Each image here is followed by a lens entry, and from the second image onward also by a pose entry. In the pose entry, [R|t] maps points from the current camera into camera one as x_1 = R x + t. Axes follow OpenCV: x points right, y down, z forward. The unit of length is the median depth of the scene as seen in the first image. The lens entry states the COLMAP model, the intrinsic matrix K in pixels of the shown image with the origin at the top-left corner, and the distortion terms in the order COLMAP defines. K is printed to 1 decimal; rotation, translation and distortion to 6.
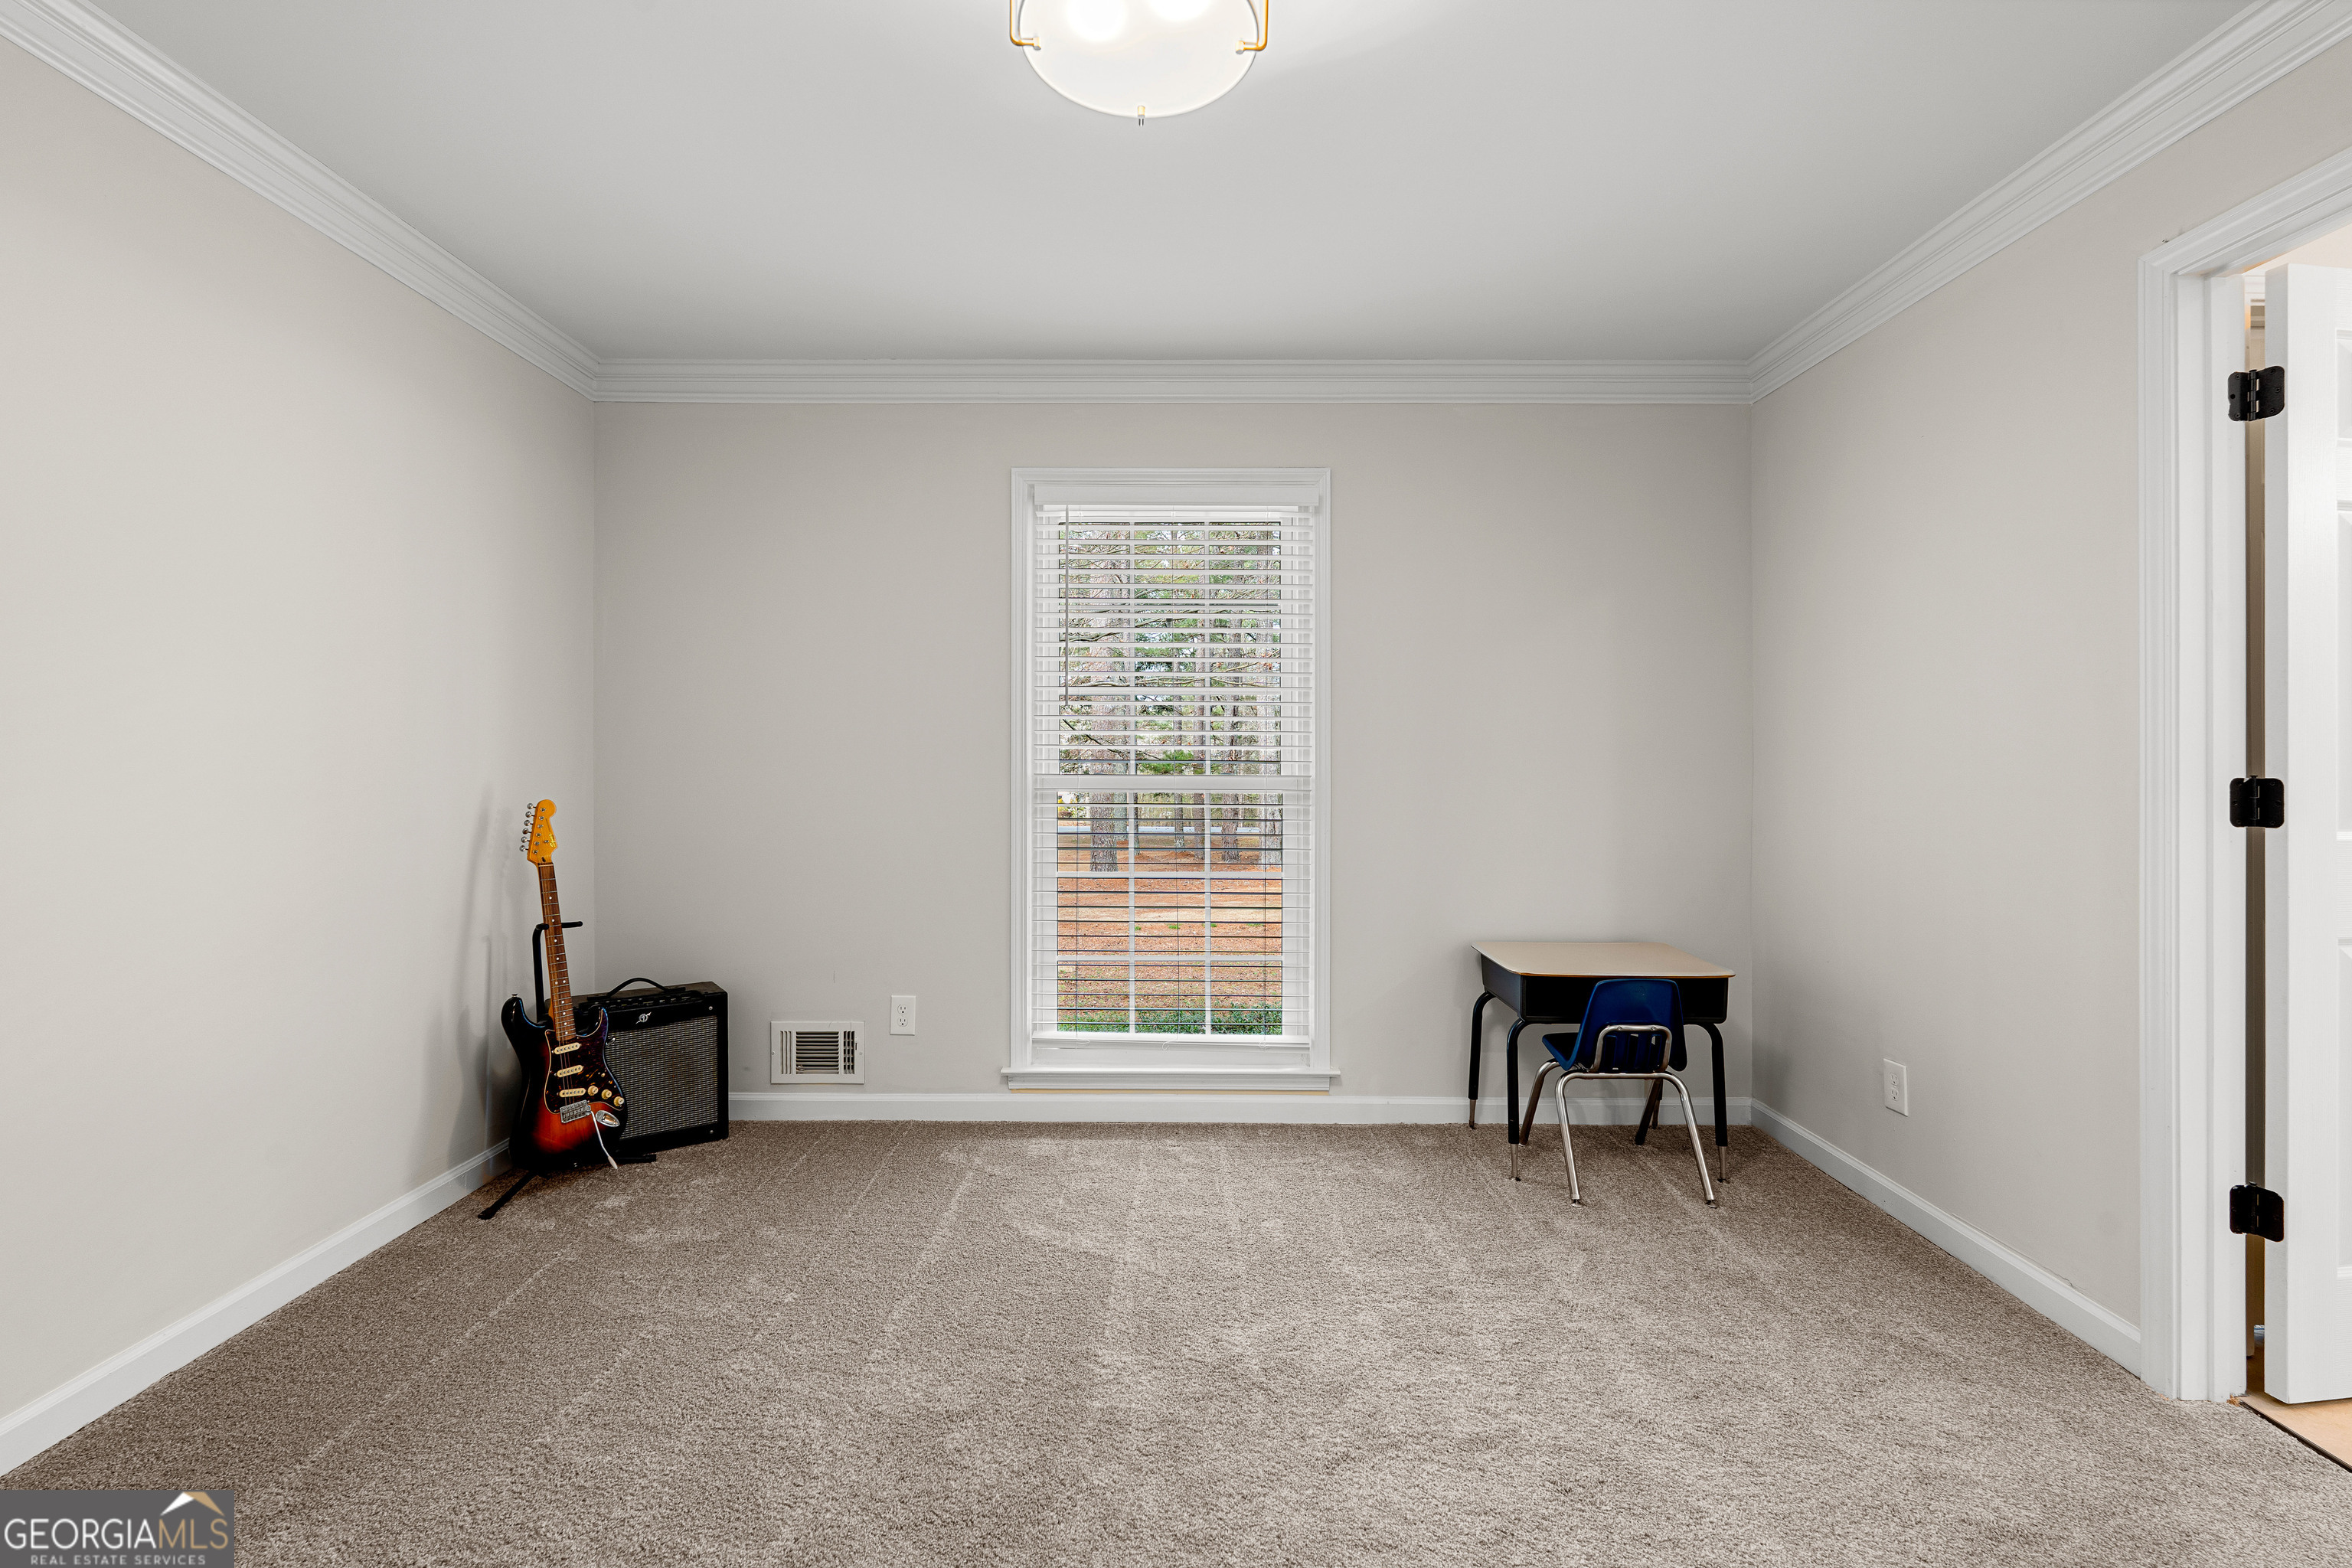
lens RADIAL K [[1062.7, 0, 1176.5], [0, 1062.7, 759.2], [0, 0, 1]] dist [0.000566, -0.000179]
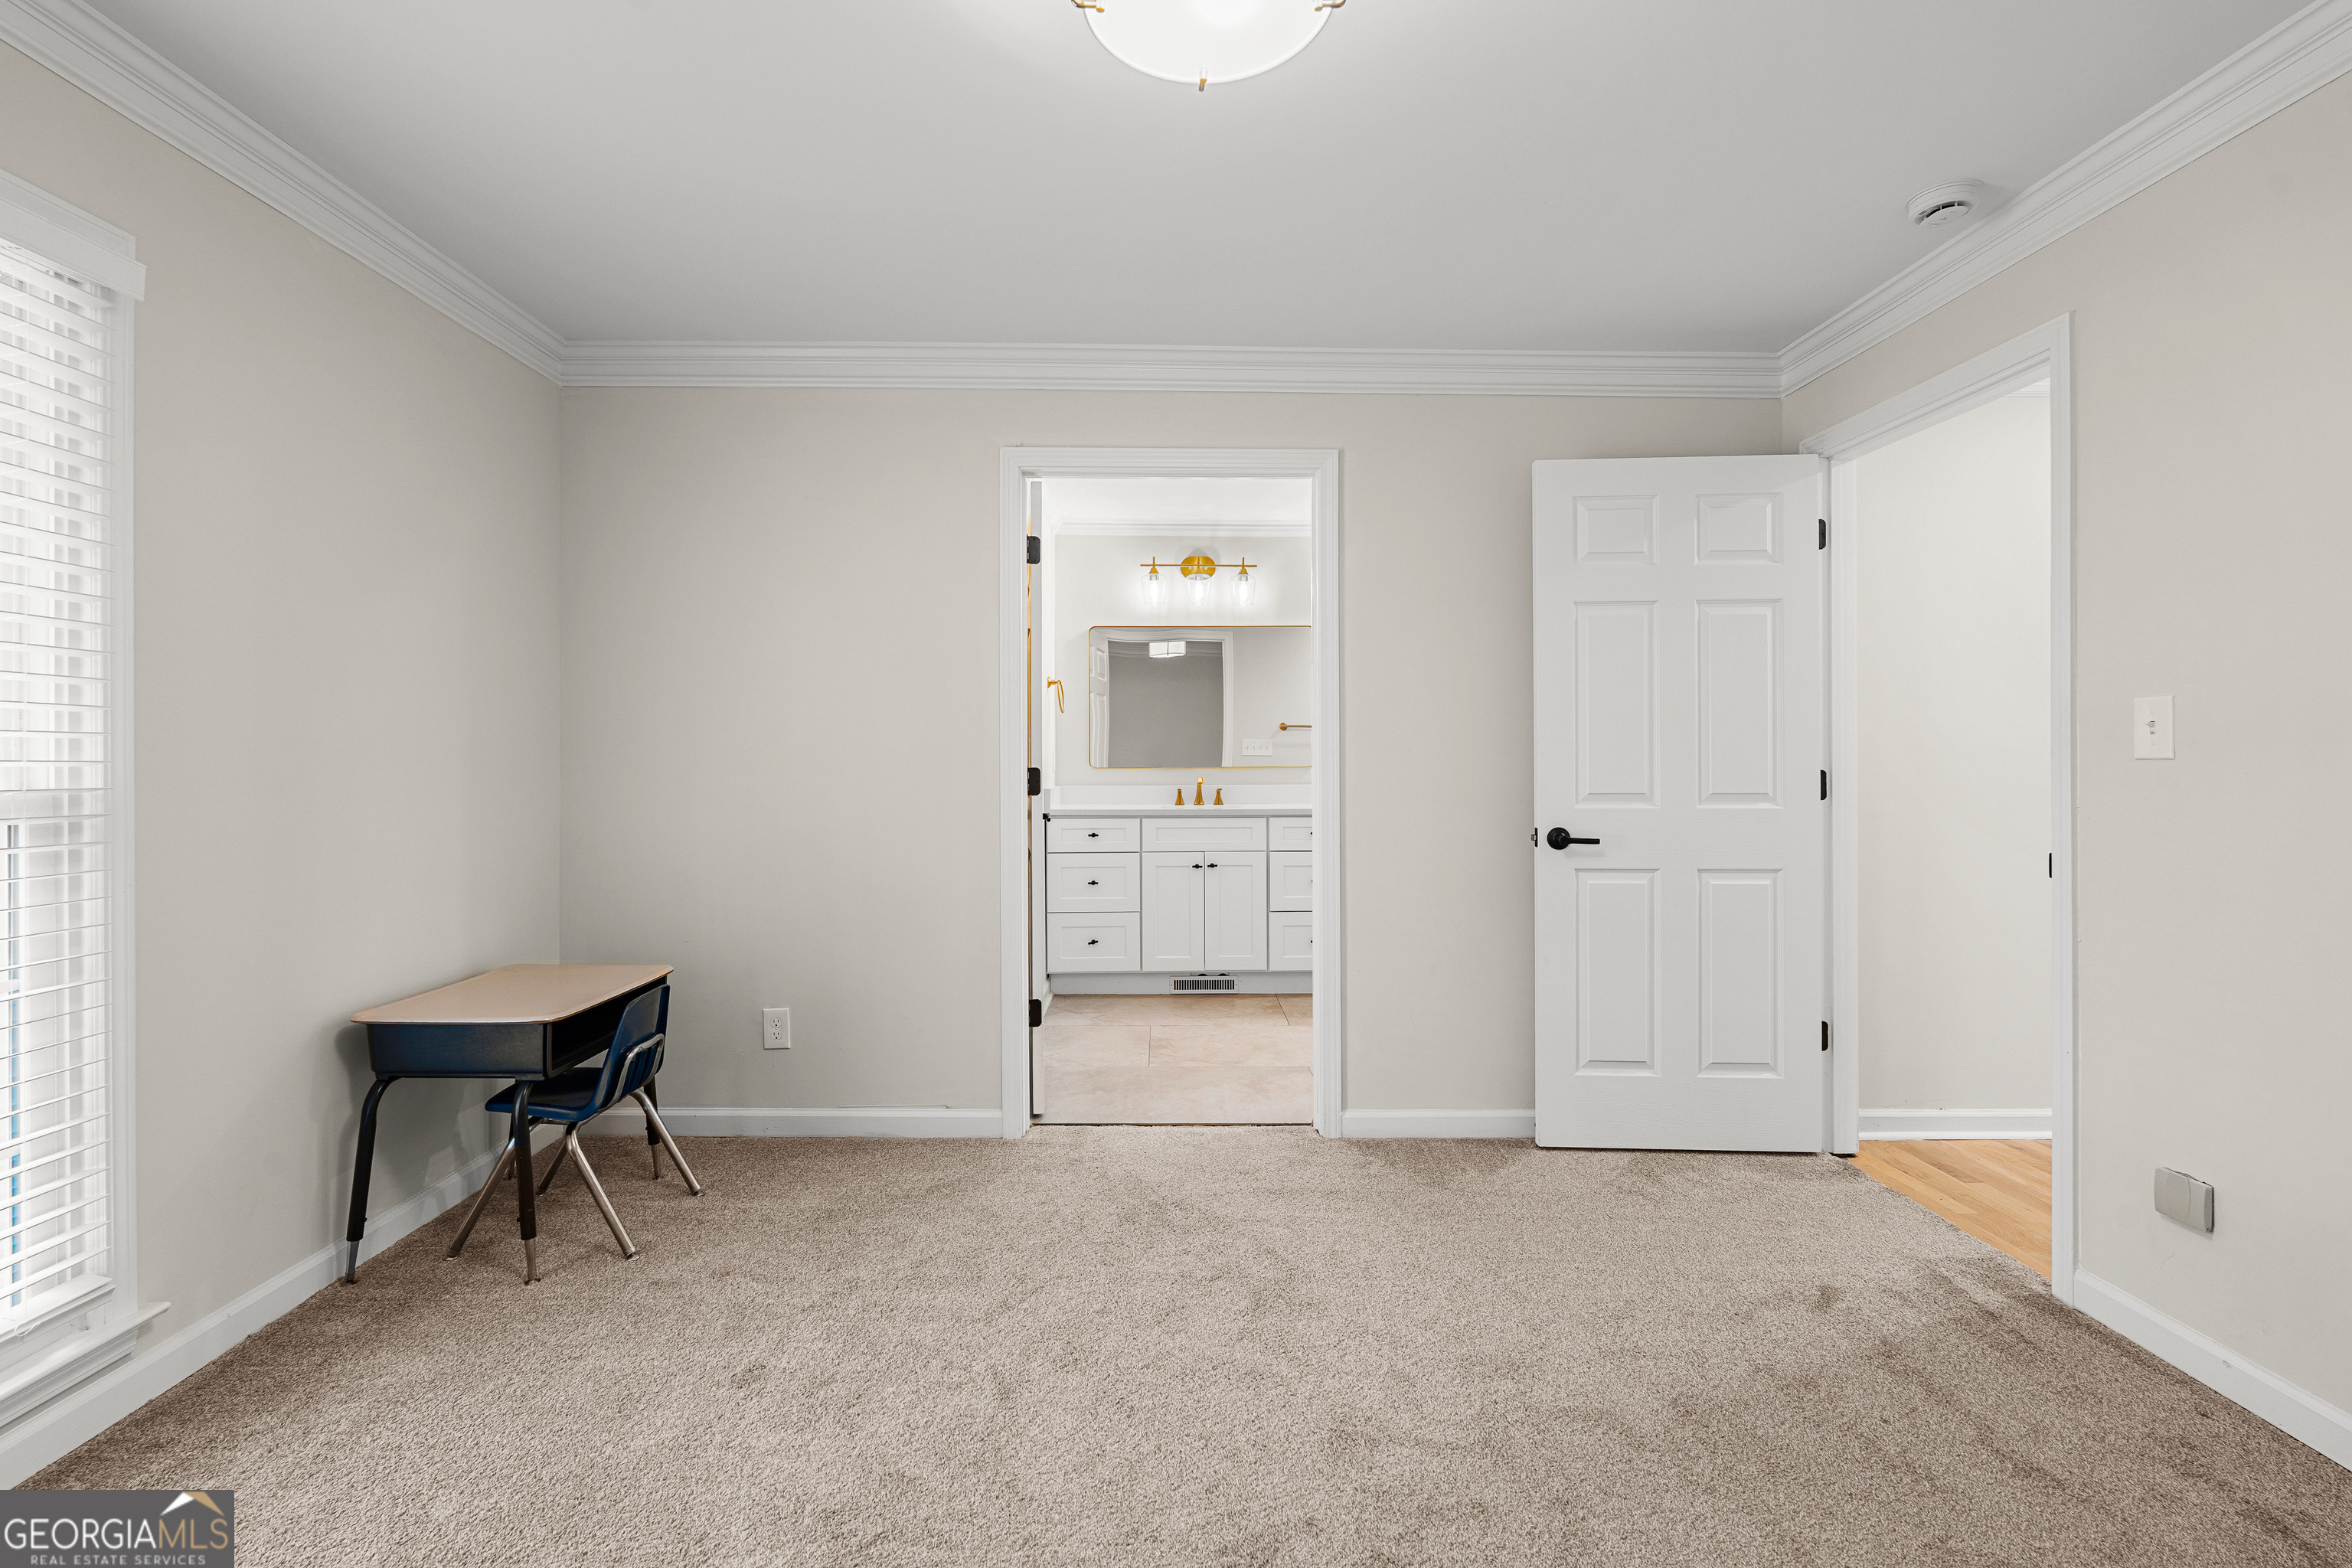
lens RADIAL K [[1062.7, 0, 1176.5], [0, 1062.7, 759.2], [0, 0, 1]] dist [0.000566, -0.000179]
pose [[-0.035470, -0.007327, 0.999344, -0.536135], [-0.004750, 0.999963, 0.007163, -0.007549], [-0.999359, -0.004493, -0.035504, 0.587194]]
